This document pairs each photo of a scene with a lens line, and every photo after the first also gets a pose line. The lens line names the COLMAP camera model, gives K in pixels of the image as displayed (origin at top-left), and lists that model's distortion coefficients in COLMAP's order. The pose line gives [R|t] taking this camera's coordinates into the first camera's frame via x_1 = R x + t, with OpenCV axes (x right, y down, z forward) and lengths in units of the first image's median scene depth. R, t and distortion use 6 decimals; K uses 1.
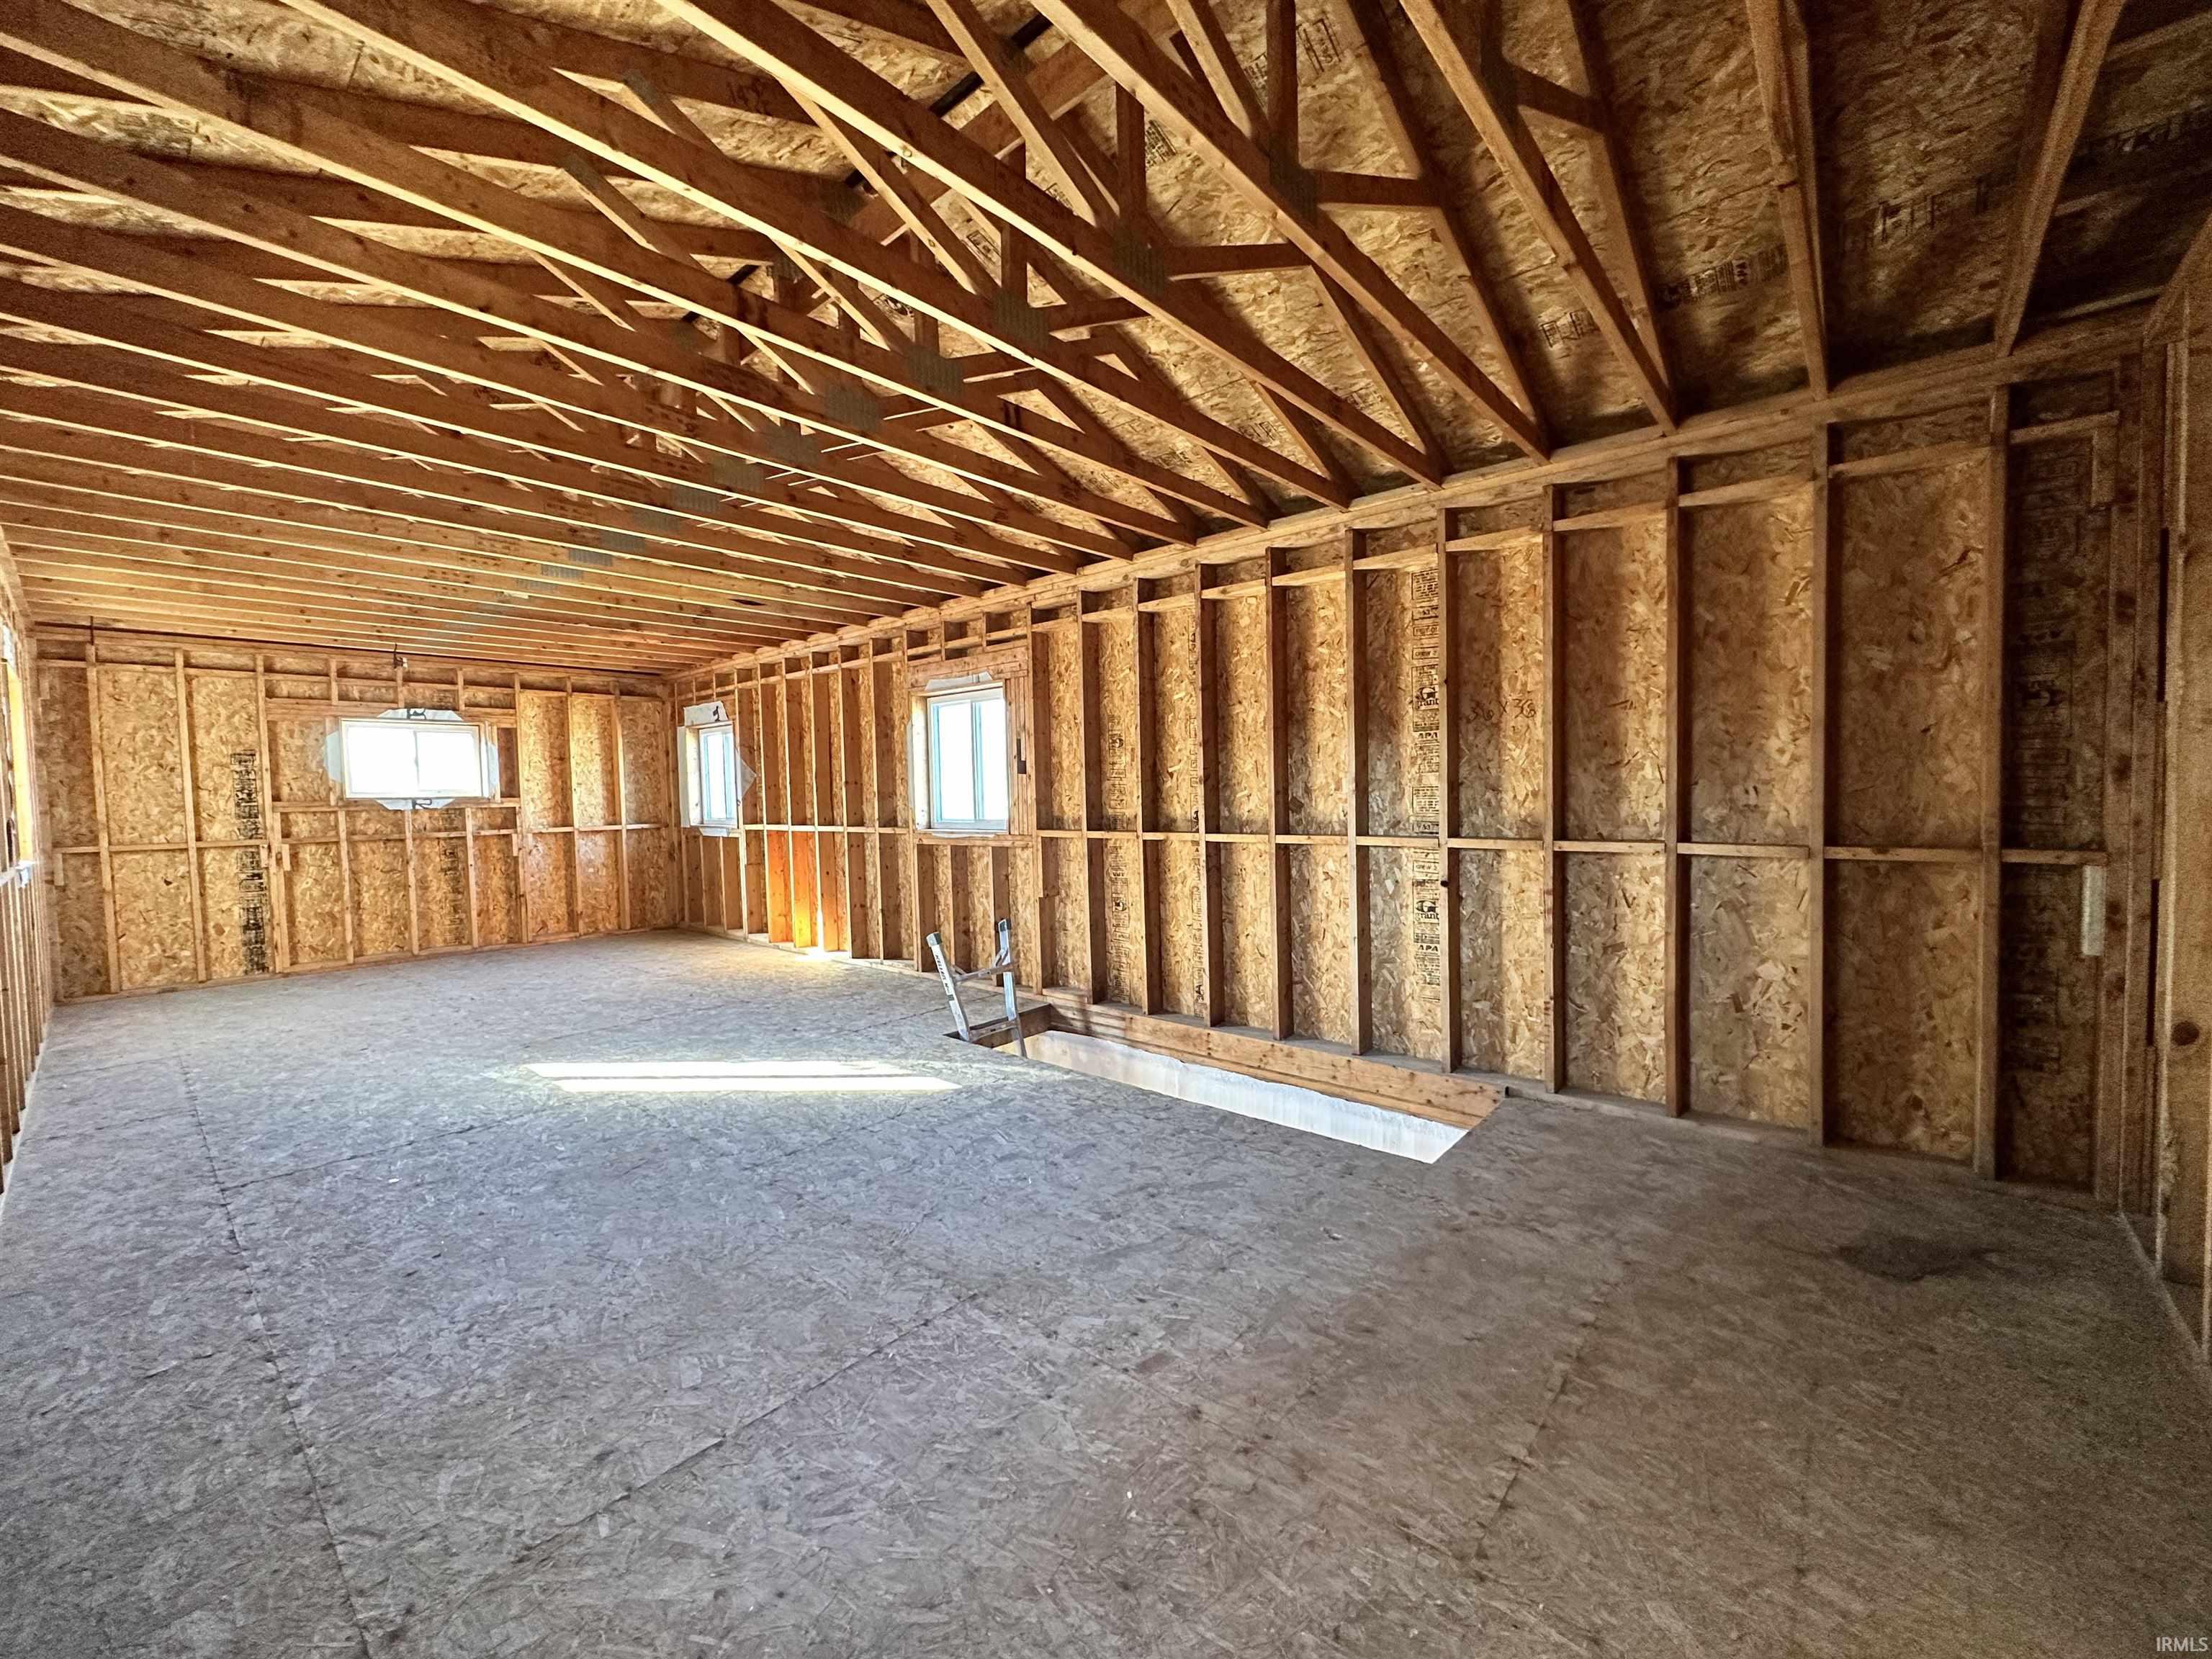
lens RADIAL K [[882.5, 0, 1105.3], [0, 882.5, 829.3], [0, 0, 1]] dist [-0.004426, 0.000741]
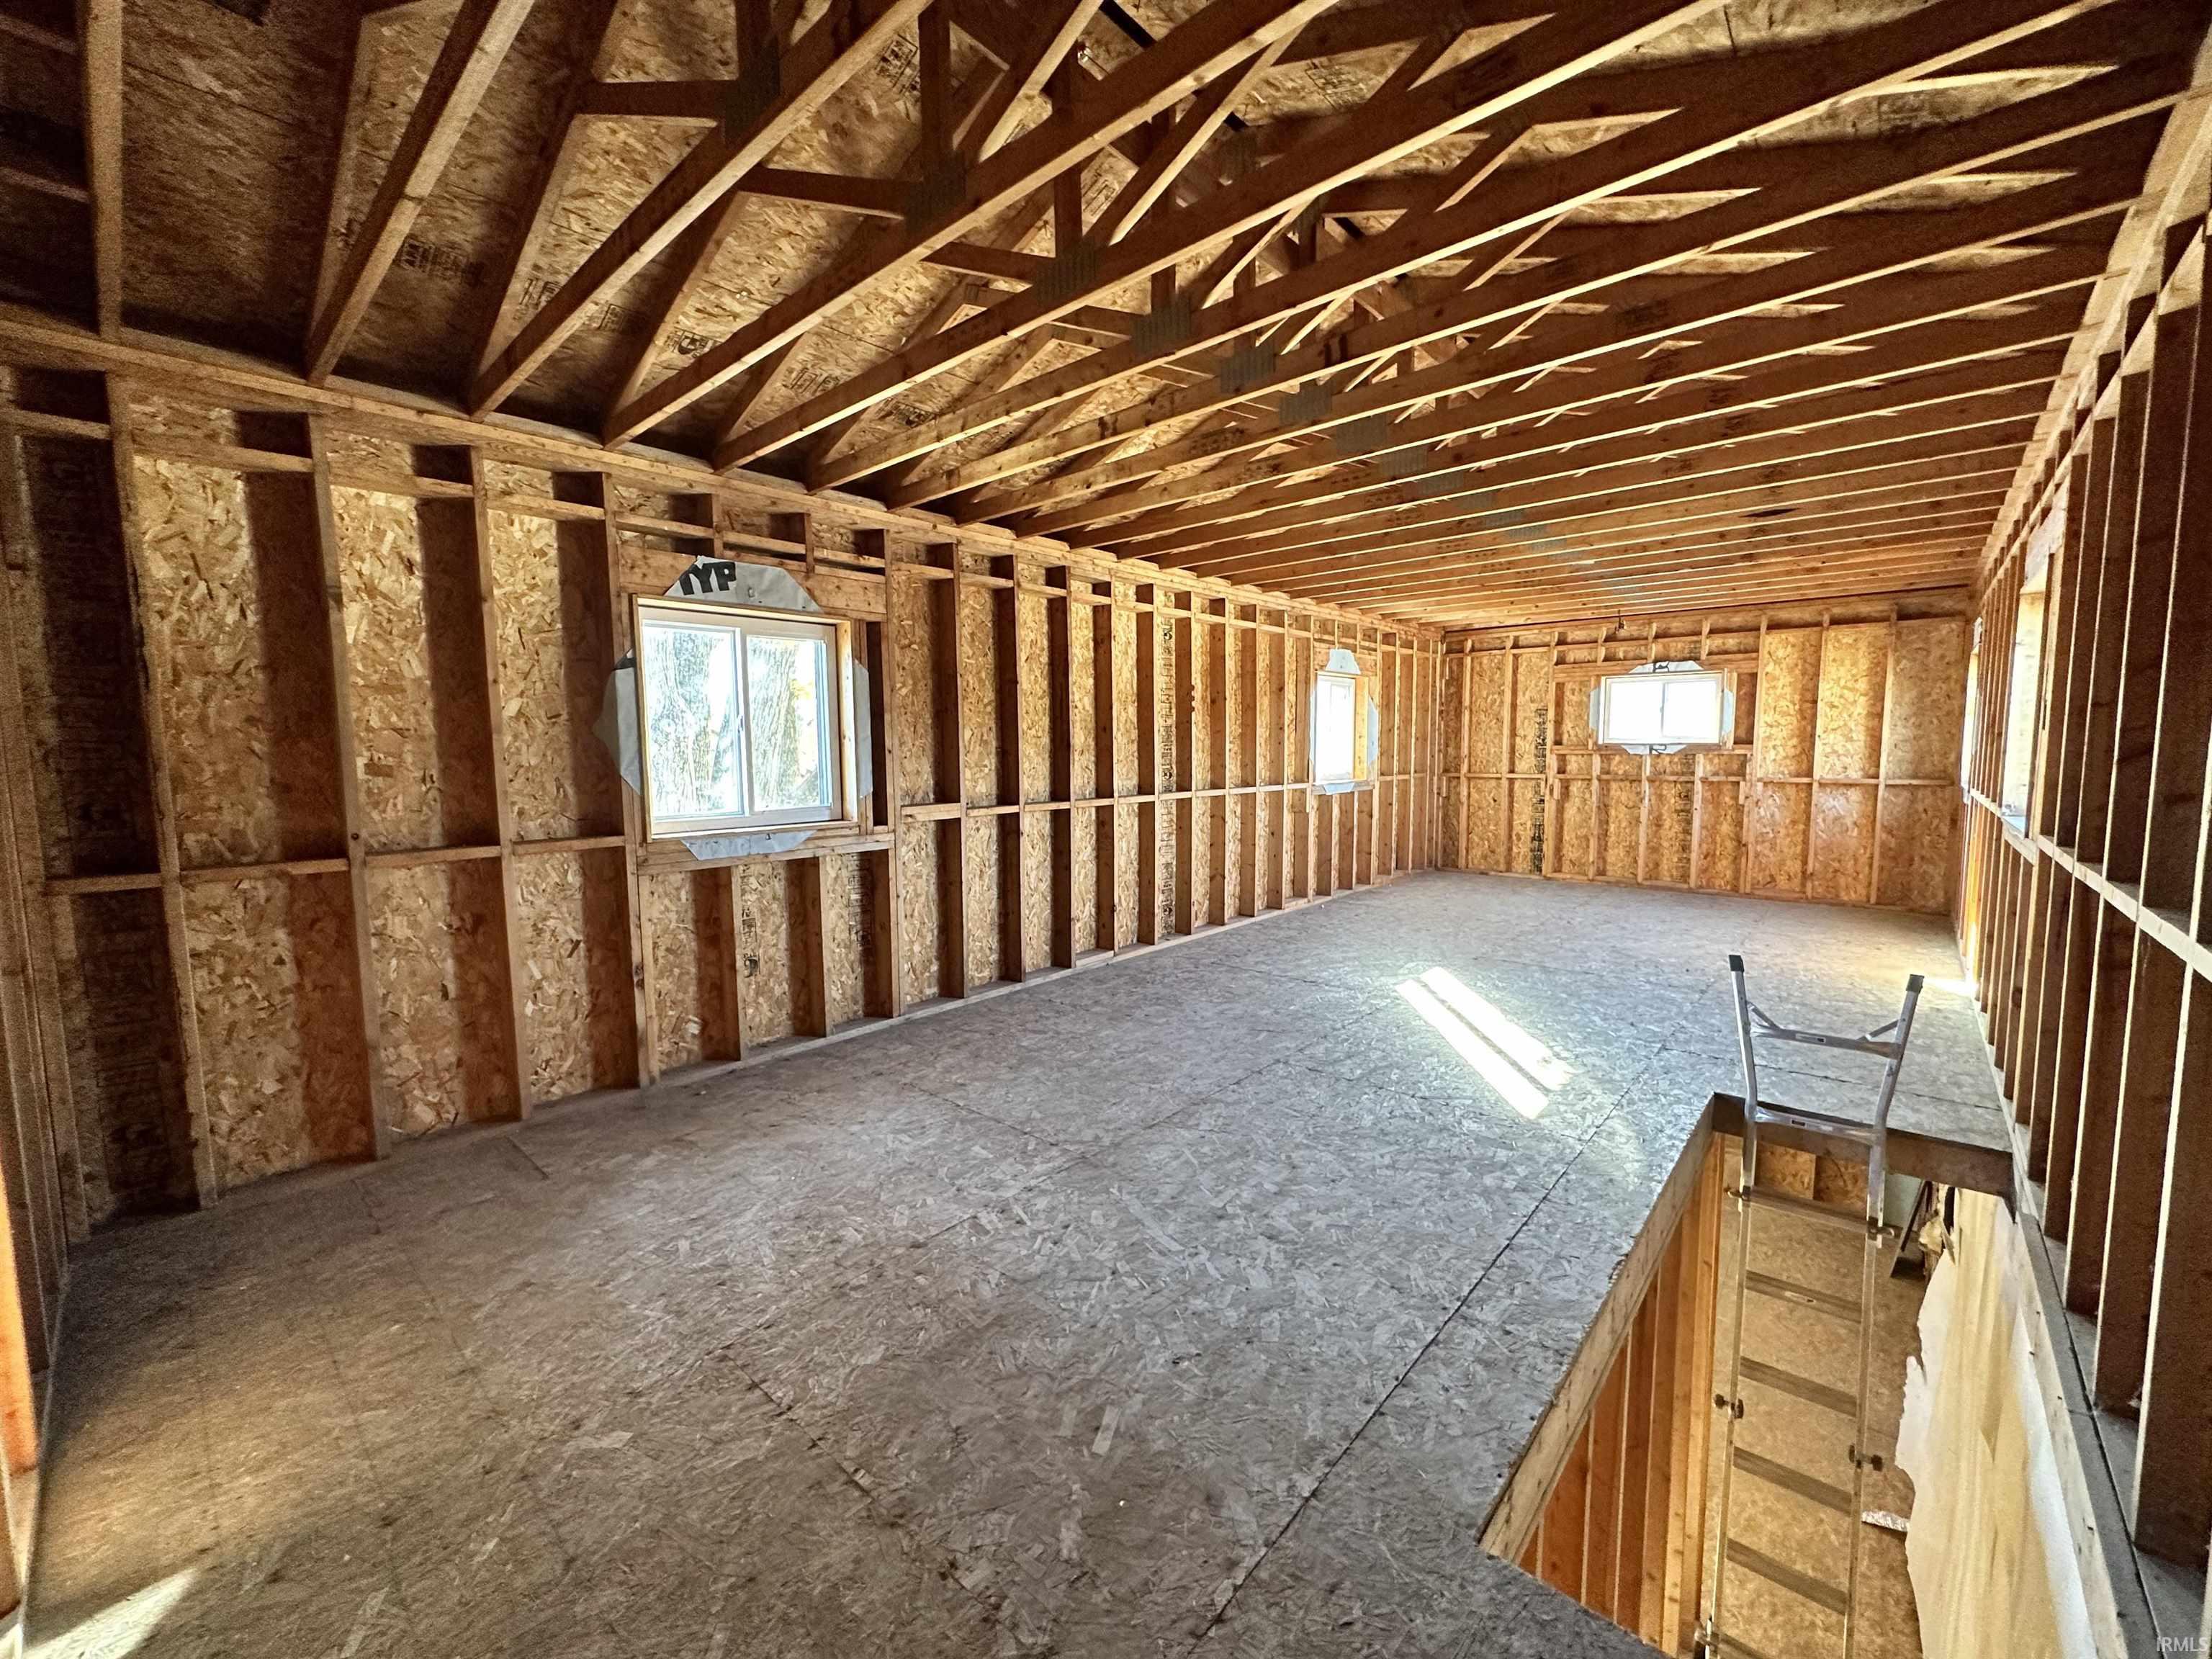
lens RADIAL K [[882.5, 0, 1105.4], [0, 882.5, 828.7], [0, 0, 1]] dist [-0.004426, 0.000741]
pose [[-0.013843, 0.114610, -0.993314, 0.421143], [-0.034558, 0.992761, 0.115028, -0.040636], [0.999307, 0.035919, -0.009782, 0.395888]]
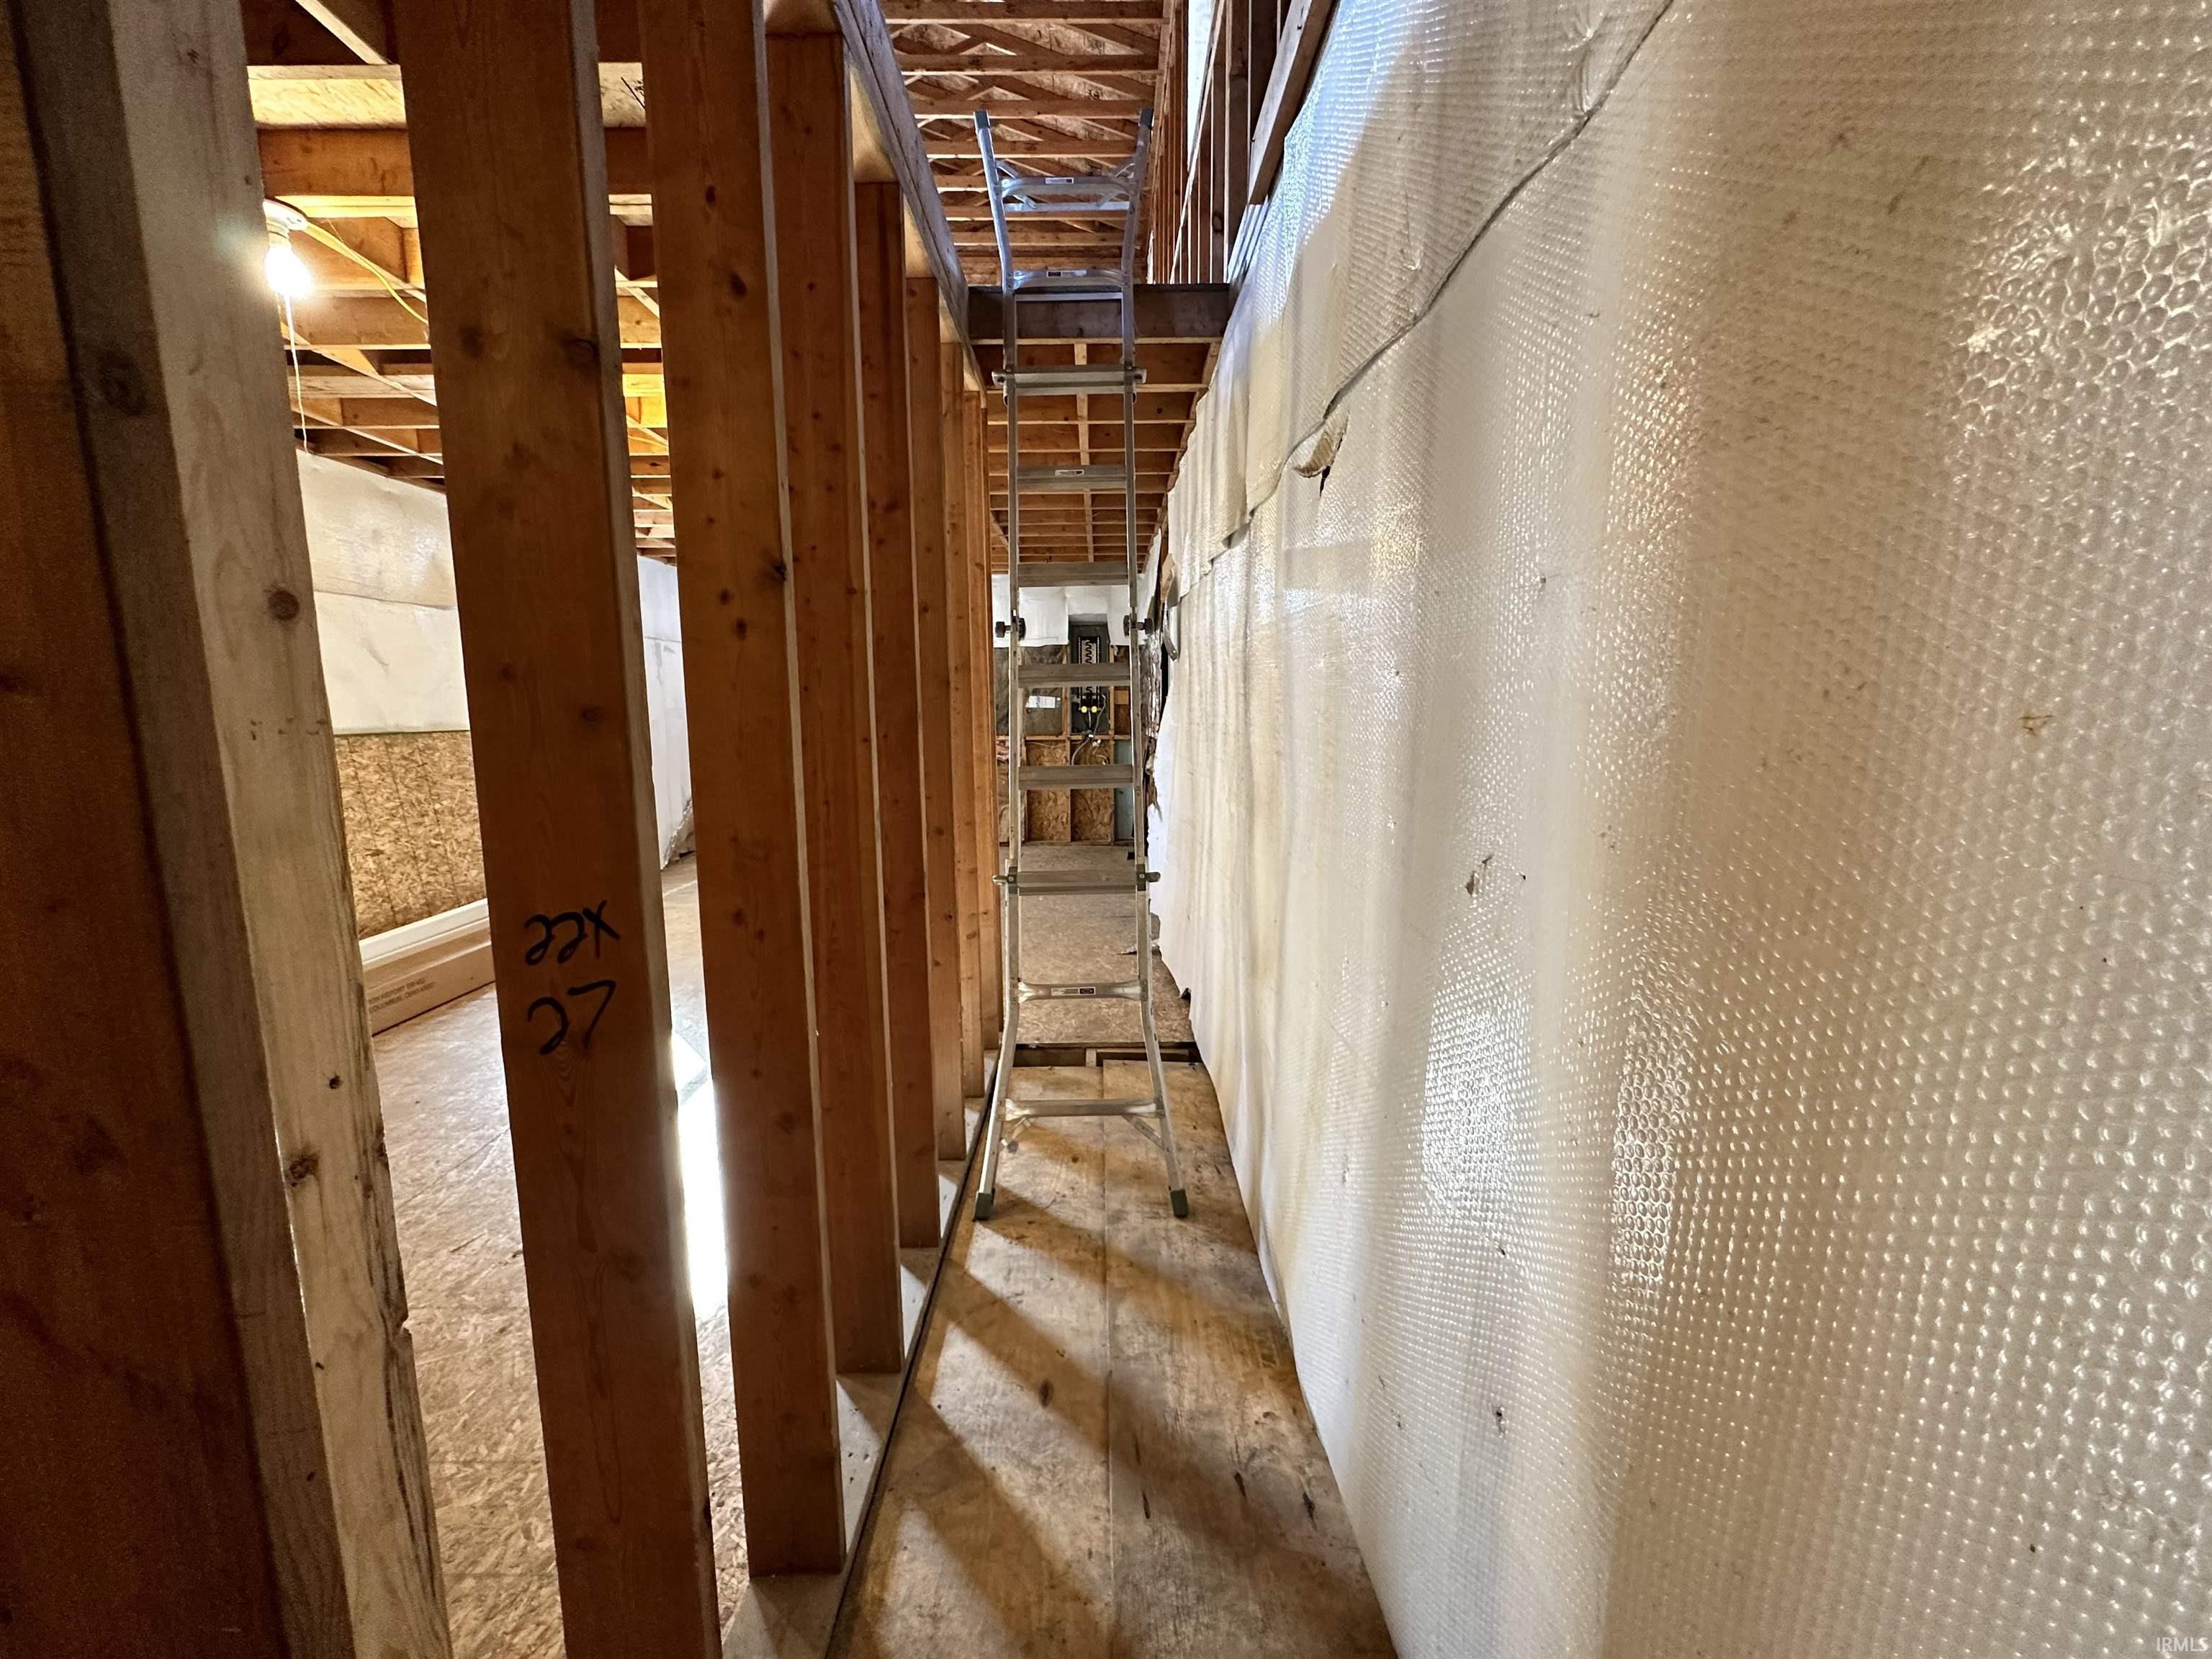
lens RADIAL K [[882.5, 0, 1099.5], [0, 882.5, 824.7], [0, 0, 1]] dist [-0.004426, 0.000741]
pose [[0.658220, 0.121537, -0.742951, 0.280470], [-0.044287, 0.991424, 0.122948, 0.414269], [0.751522, -0.048024, 0.657958, 0.533887]]
